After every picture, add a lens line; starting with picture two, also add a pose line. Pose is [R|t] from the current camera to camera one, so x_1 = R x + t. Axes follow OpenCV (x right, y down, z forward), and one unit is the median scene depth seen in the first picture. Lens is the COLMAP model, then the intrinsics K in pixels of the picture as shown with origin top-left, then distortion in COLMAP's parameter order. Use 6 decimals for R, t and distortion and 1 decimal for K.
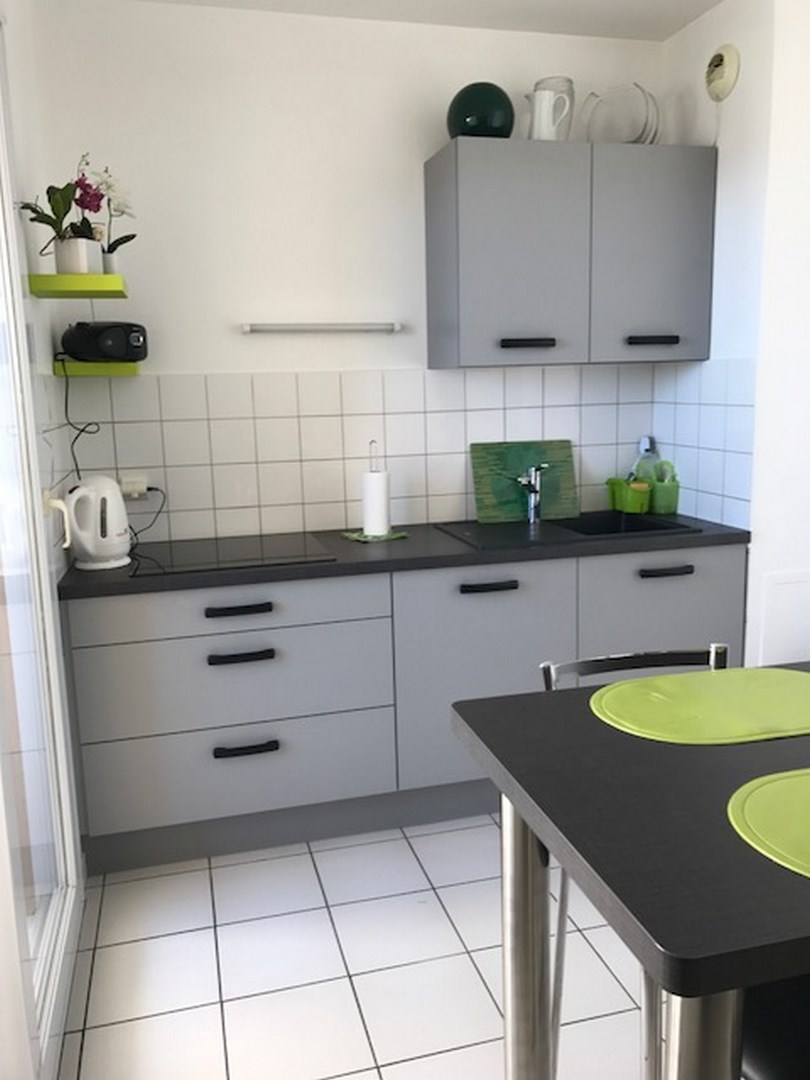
lens RADIAL K [[886.9, 0, 407.4], [0, 886.9, 540.9], [0, 0, 1]] dist [-0.018593, -0.004204]
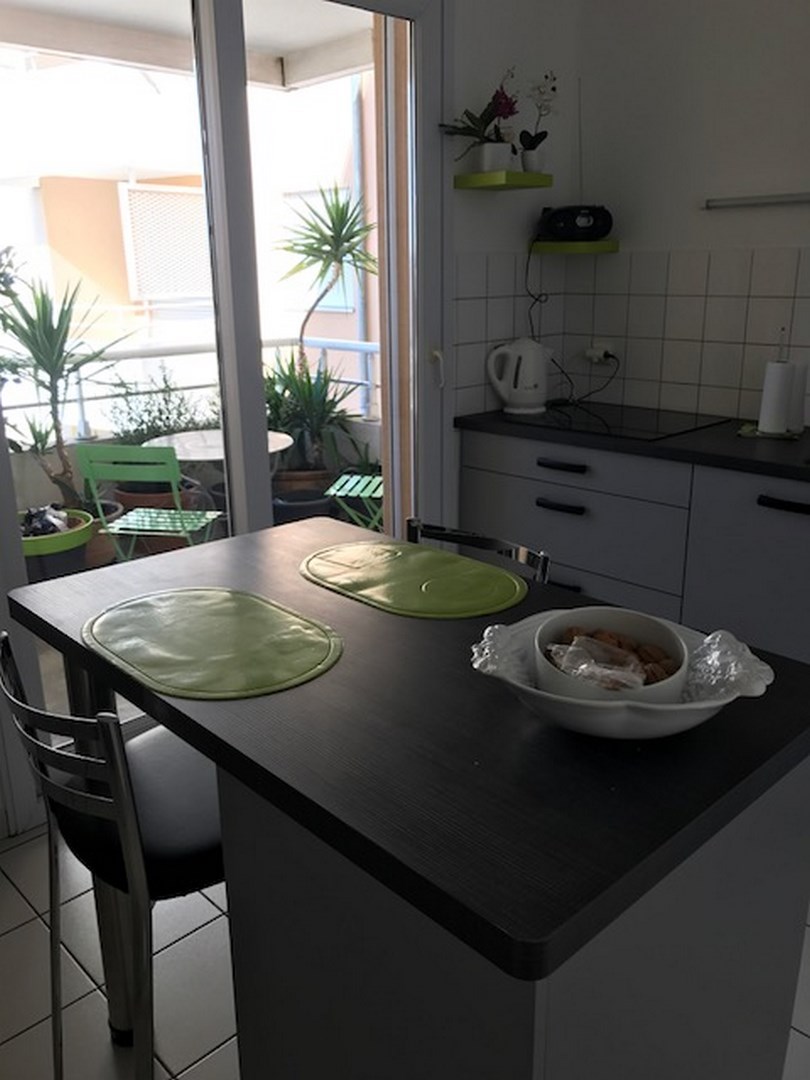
lens RADIAL K [[886.9, 0, 407.0], [0, 886.9, 537.5], [0, 0, 1]] dist [-0.018593, -0.004204]
pose [[0.479326, 0.271852, -0.834471, 0.665812], [-0.147234, 0.962249, 0.228907, -0.063105], [0.865199, 0.013141, 0.501257, 0.237761]]
